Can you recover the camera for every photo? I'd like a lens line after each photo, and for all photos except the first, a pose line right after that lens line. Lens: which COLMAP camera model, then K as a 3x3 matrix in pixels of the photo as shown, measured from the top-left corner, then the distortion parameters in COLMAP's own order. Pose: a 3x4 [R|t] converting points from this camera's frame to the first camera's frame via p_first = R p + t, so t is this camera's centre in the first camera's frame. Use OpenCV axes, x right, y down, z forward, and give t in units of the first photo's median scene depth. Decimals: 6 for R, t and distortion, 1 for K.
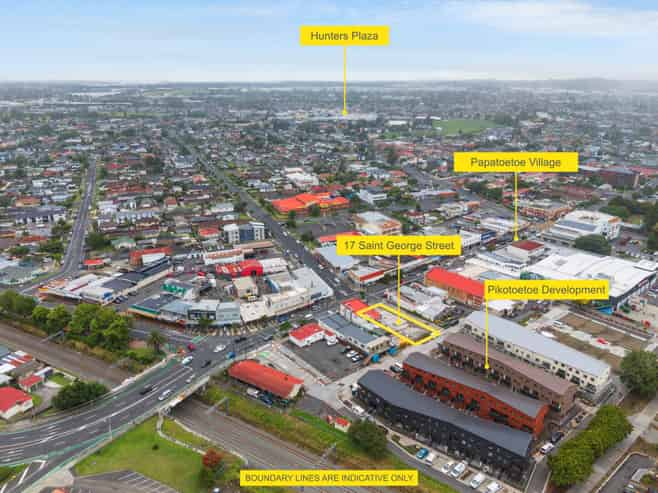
lens RADIAL K [[480.7, 0, 331.8], [0, 480.7, 246.3], [0, 0, 1]] dist [0.077925, -0.108595]
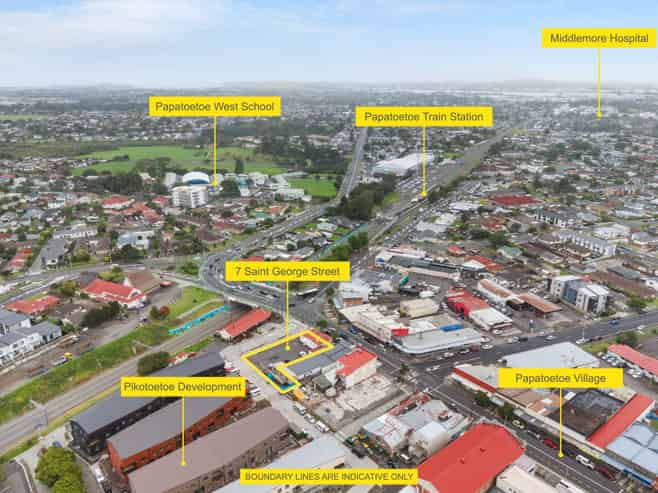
lens RADIAL K [[480.7, 0, 331.8], [0, 480.7, 246.3], [0, 0, 1]] dist [0.077925, -0.108595]
pose [[0.003560, 0.318964, -0.947760, 0.688145], [-0.329897, 0.895081, 0.299996, -0.255332], [0.944010, 0.311596, 0.108412, 0.668113]]
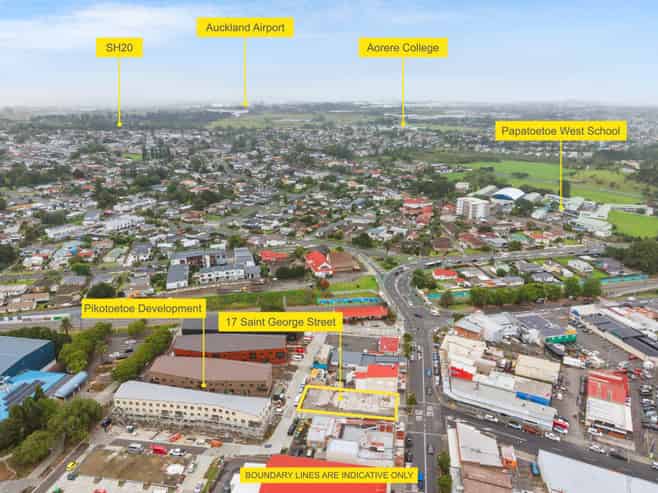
lens RADIAL K [[480.7, 0, 331.8], [0, 480.7, 246.3], [0, 0, 1]] dist [0.077925, -0.108595]
pose [[-0.741865, 0.192164, -0.642425, 0.535362], [-0.226680, 0.829784, 0.509975, -0.418704], [0.631073, 0.523957, -0.572028, 1.131491]]
